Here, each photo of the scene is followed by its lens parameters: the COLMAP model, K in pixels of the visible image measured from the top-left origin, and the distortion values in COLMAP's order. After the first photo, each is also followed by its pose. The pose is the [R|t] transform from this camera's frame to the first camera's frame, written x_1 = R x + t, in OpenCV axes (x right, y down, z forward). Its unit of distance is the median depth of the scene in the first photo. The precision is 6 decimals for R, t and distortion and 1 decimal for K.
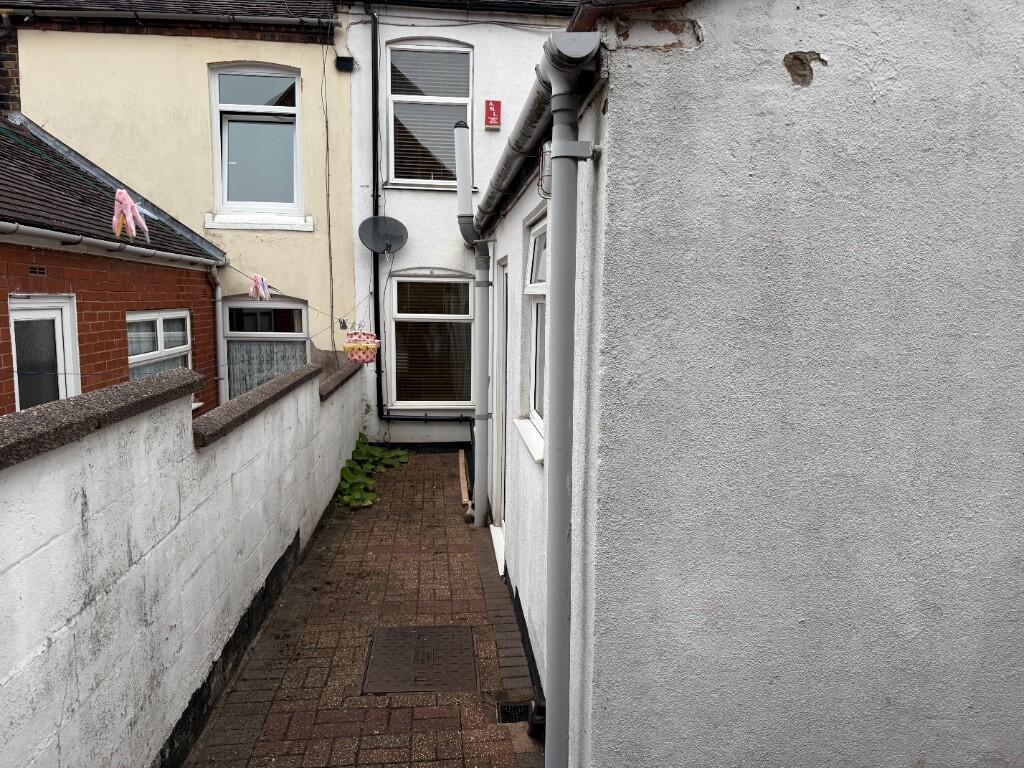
lens RADIAL K [[710.4, 0, 512.0], [0, 710.4, 384.0], [0, 0, 1]] dist [0.131144, -0.253484]
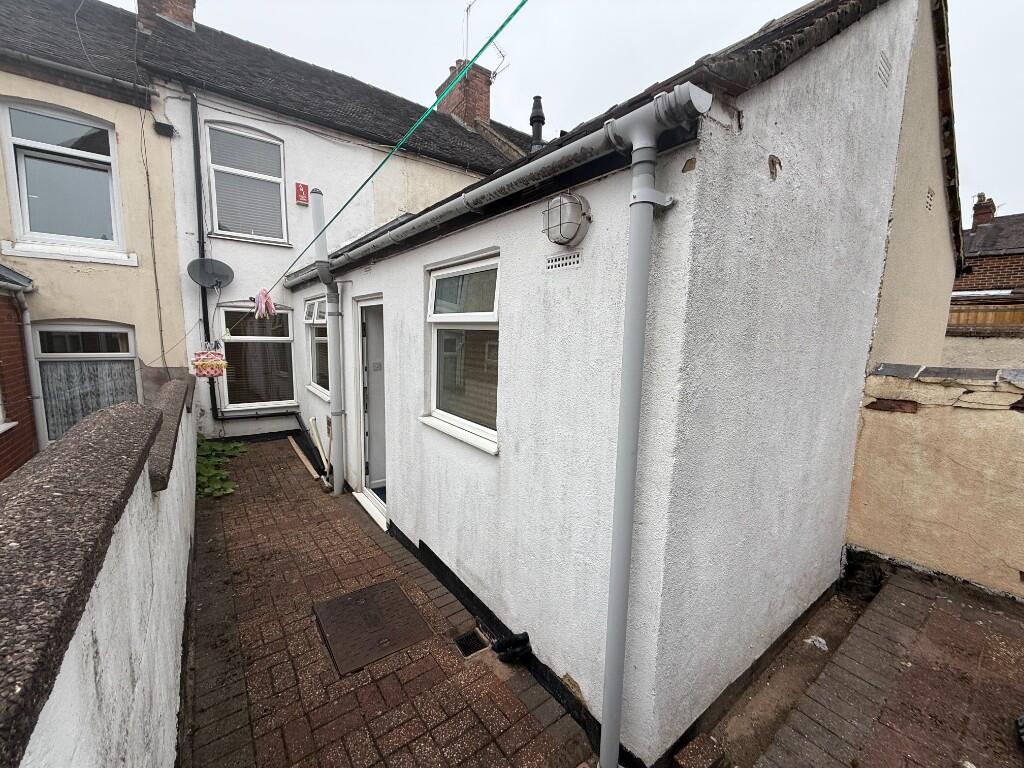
lens RADIAL K [[408.4, 0, 511.2], [0, 408.4, 383.5], [0, 0, 1]] dist [0.001385, -0.000004]
pose [[0.861206, -0.055964, 0.505165, -0.100212], [0.047815, 0.998432, 0.029096, -0.011734], [-0.506001, -0.000903, 0.862532, 0.116158]]
